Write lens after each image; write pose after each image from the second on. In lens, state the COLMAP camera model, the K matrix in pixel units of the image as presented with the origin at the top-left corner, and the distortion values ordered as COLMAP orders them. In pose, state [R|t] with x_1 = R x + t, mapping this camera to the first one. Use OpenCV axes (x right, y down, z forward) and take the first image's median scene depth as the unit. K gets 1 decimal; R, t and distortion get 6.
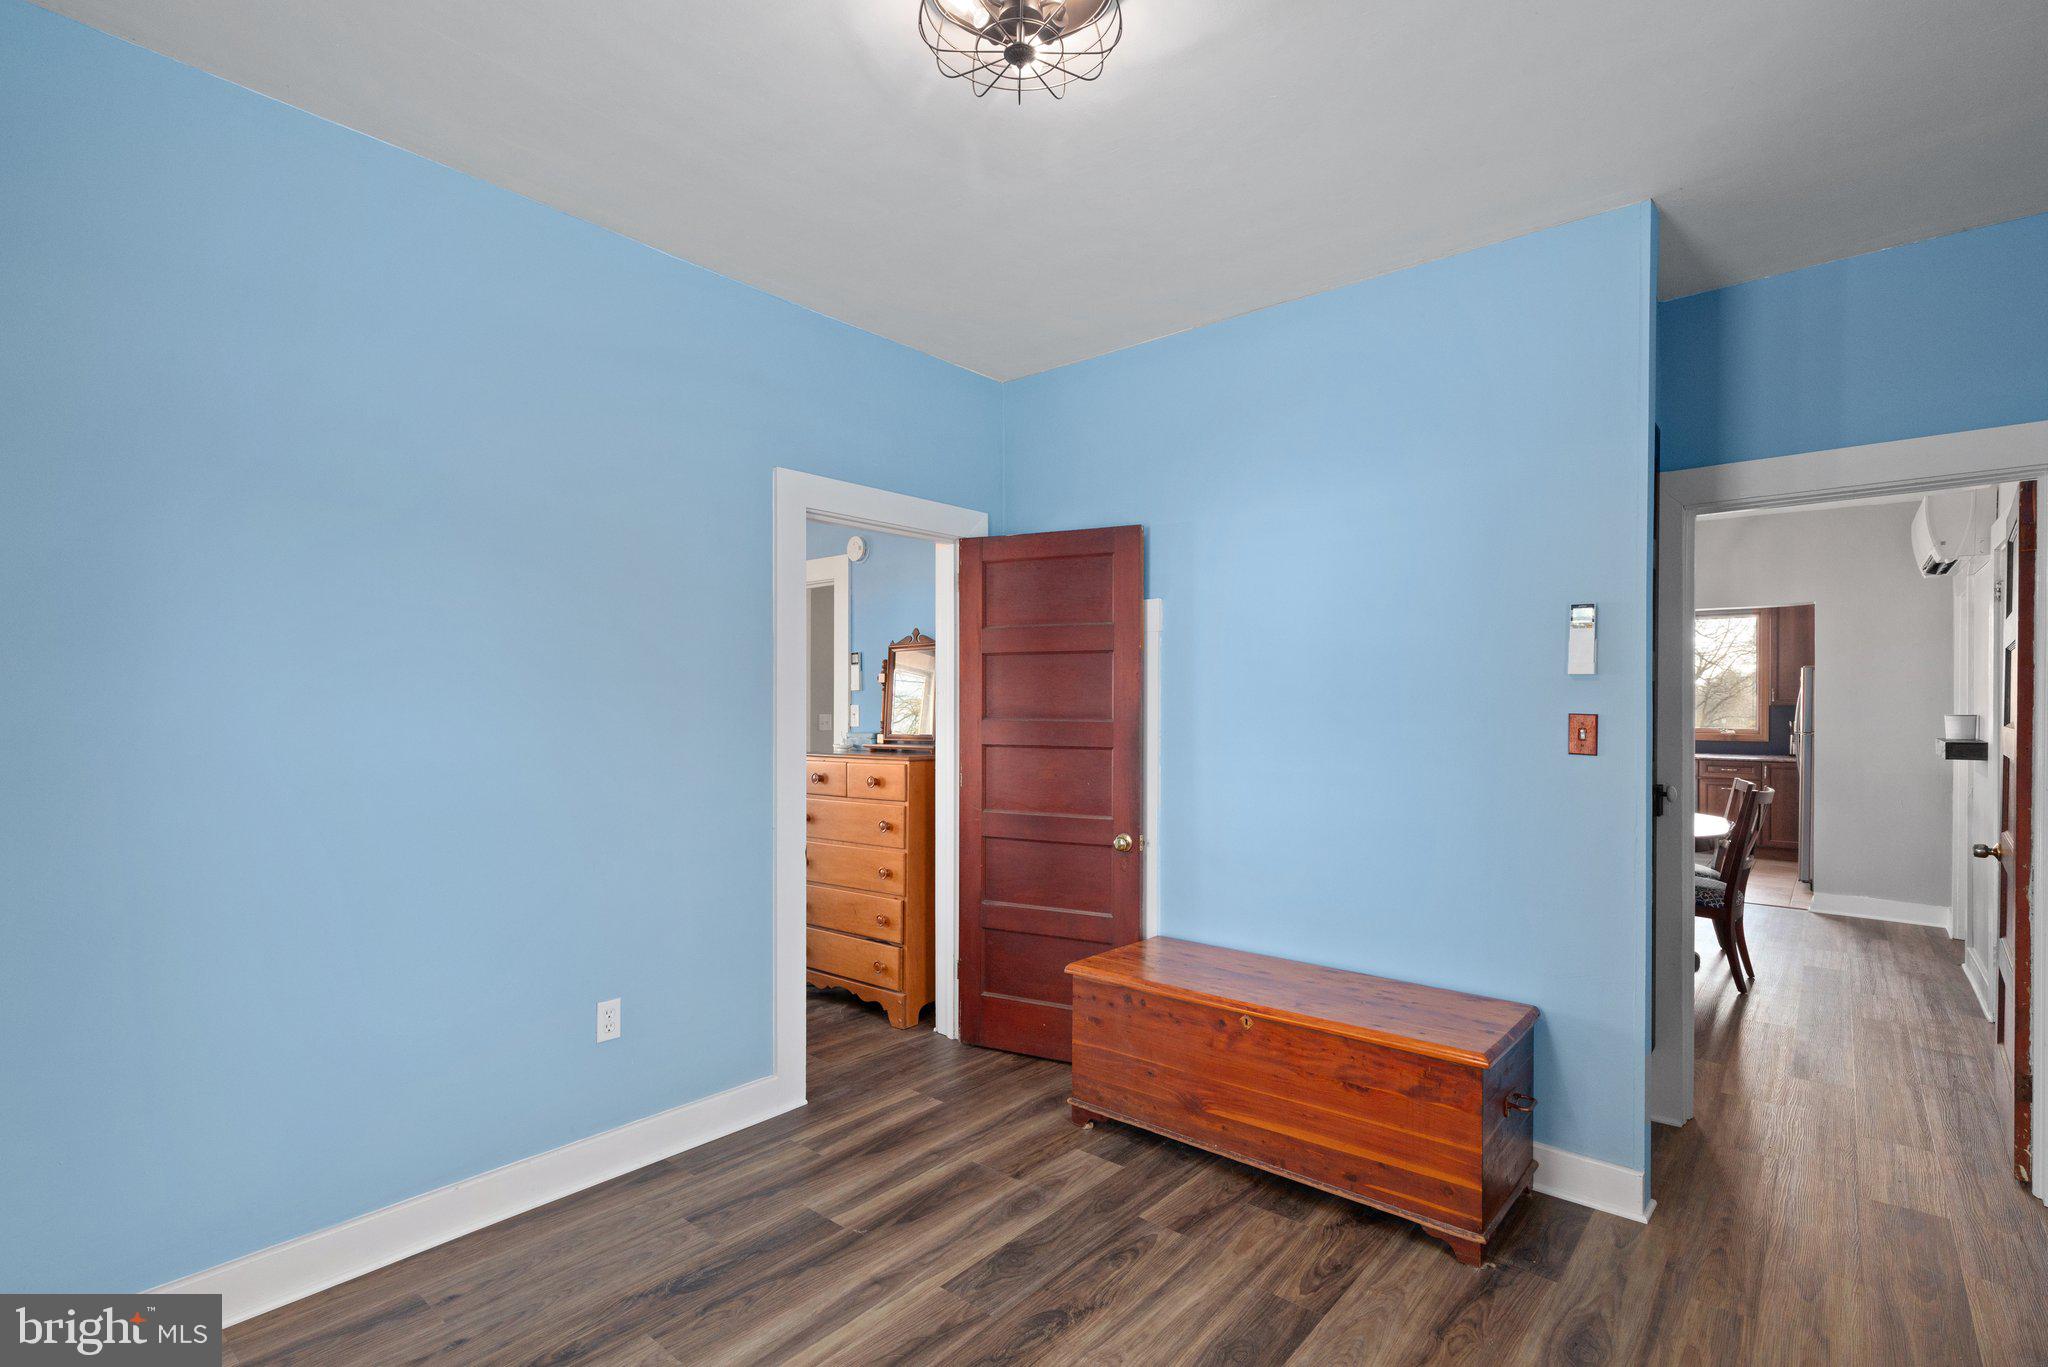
lens RADIAL K [[945.4, 0, 1024.6], [0, 945.4, 714.0], [0, 0, 1]] dist [0.002663, 0.000315]
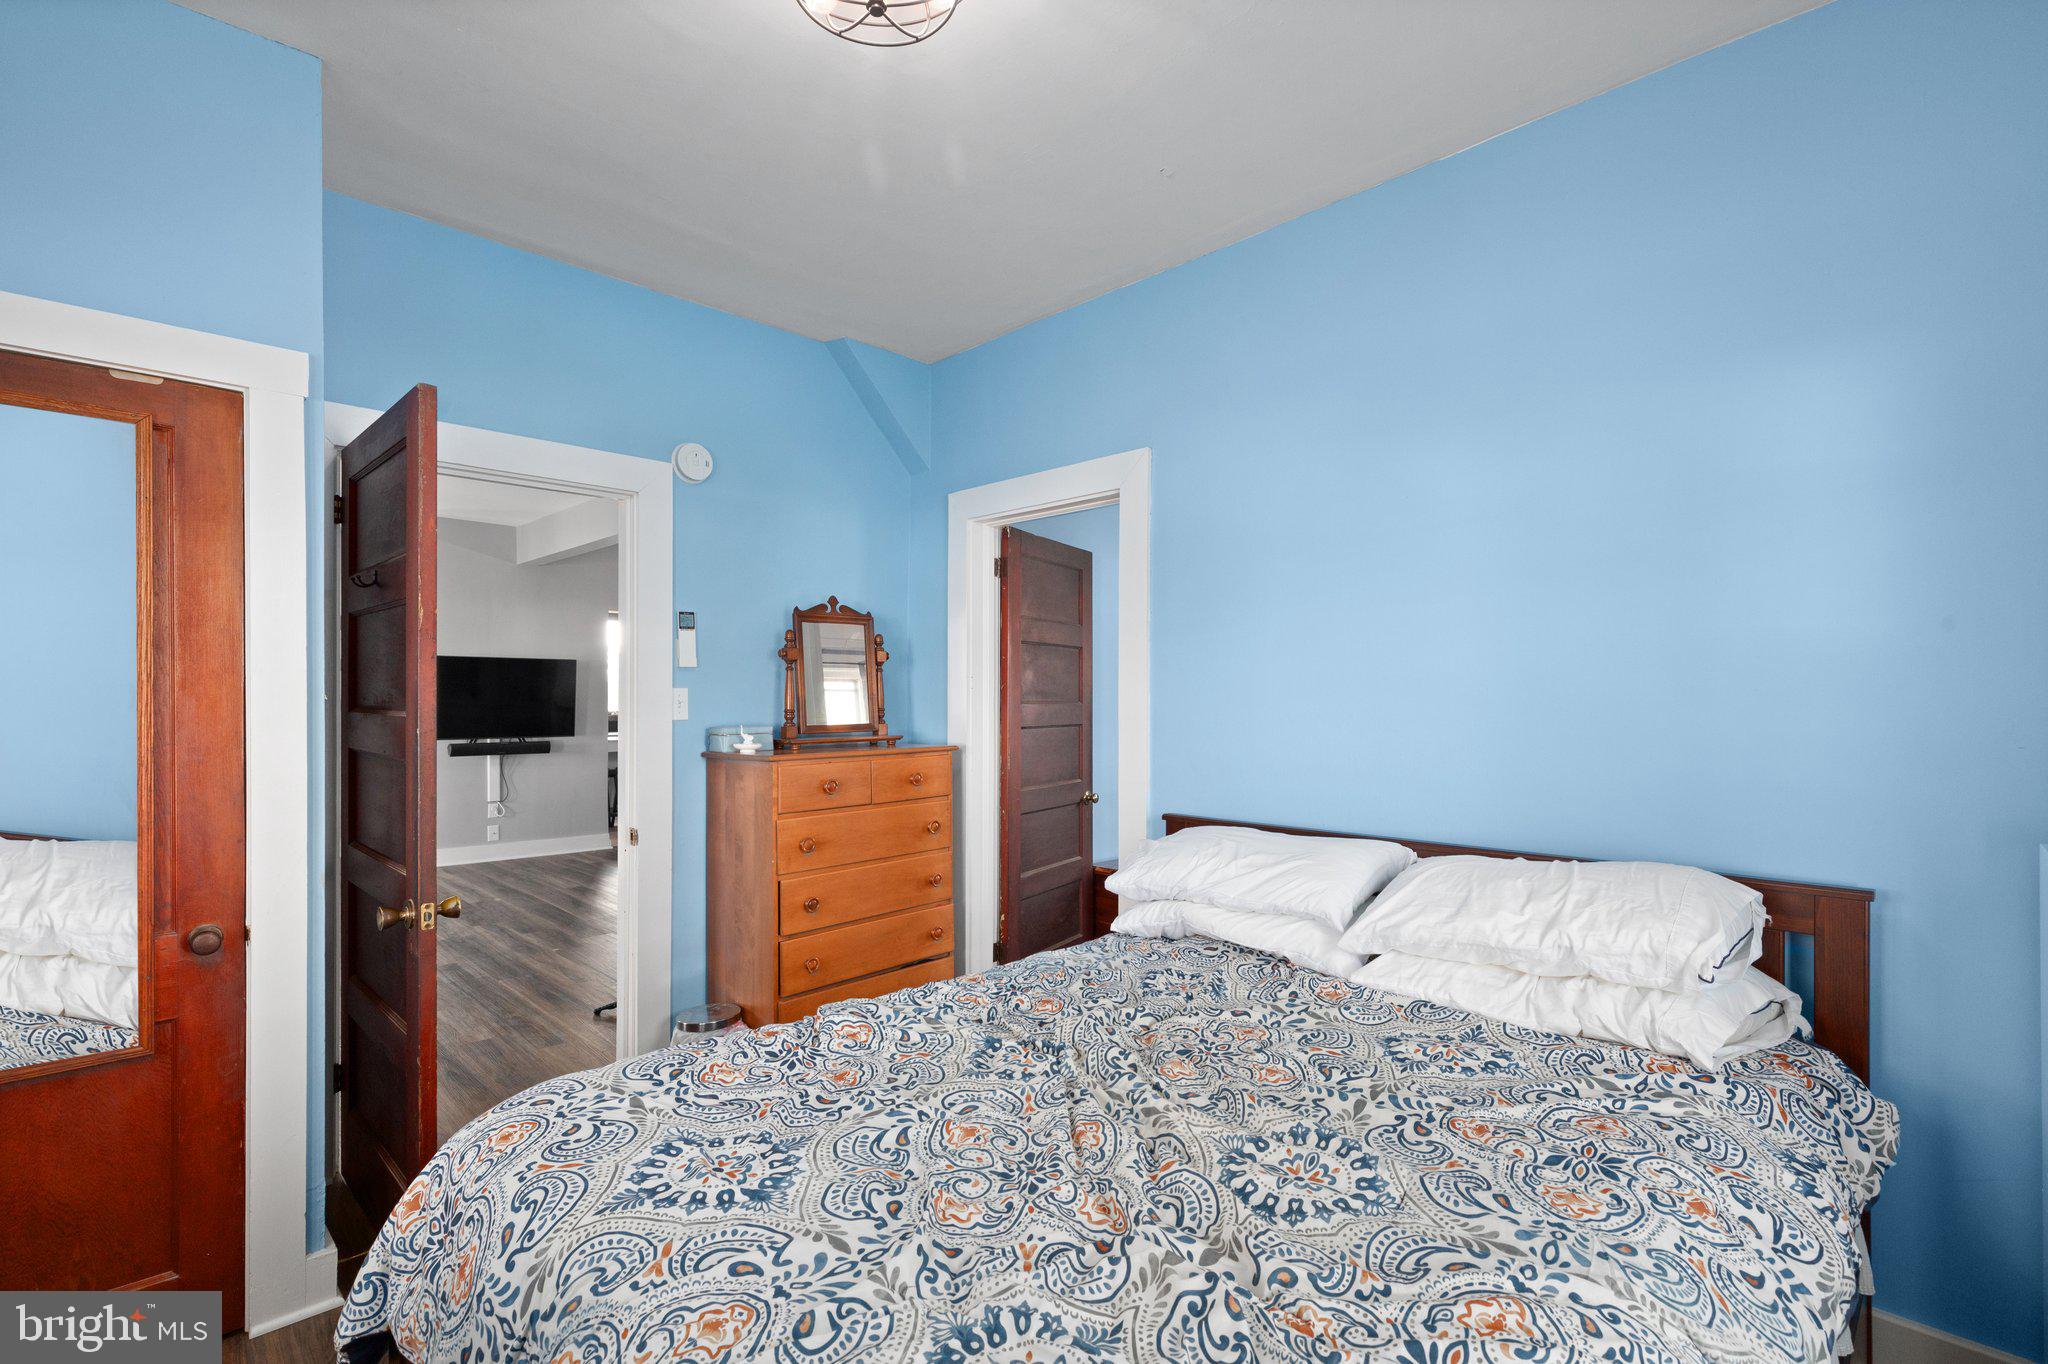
lens RADIAL K [[945.4, 0, 1024.6], [0, 945.4, 712.5], [0, 0, 1]] dist [0.002663, 0.000315]
pose [[0.063762, -0.009954, 0.997915, -1.070993], [0.004819, 0.999942, 0.009666, 0.003847], [-0.997953, 0.004192, 0.063806, 0.899459]]
